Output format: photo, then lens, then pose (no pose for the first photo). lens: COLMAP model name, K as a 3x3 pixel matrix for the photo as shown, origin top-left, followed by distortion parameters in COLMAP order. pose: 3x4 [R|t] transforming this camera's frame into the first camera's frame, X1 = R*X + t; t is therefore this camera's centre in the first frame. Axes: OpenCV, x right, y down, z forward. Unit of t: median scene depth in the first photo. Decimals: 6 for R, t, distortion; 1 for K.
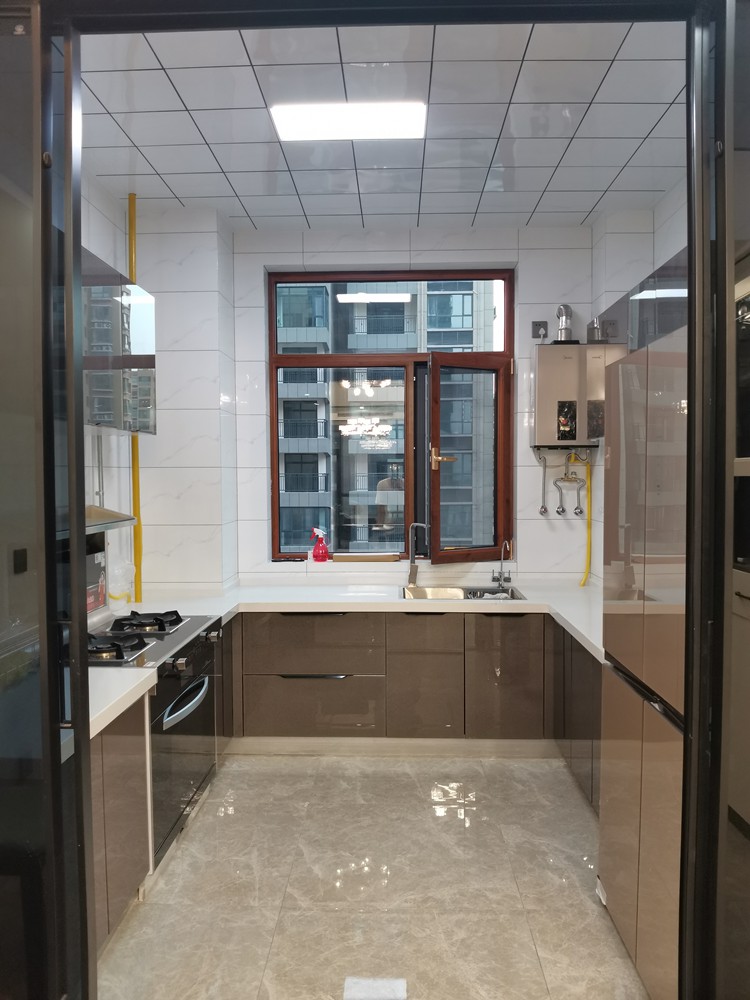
lens RADIAL K [[757.8, 0, 373.0], [0, 757.8, 506.3], [0, 0, 1]] dist [0.010565, -0.075057]
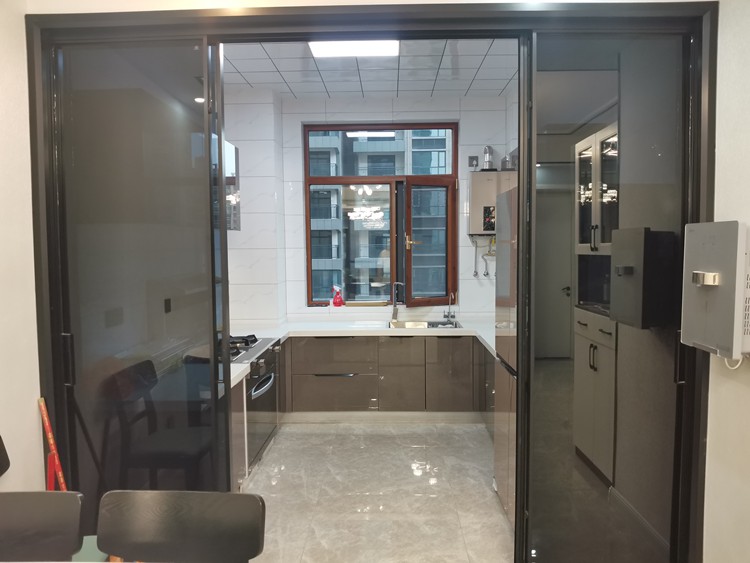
lens RADIAL K [[568.3, 0, 380.8], [0, 568.3, 281.6], [0, 0, 1]] dist [0.010565, -0.075057]
pose [[0.999893, -0.005138, 0.013716, 0.006646], [0.004822, 0.999724, 0.022998, -0.007936], [-0.013830, -0.022929, 0.999641, -0.234557]]
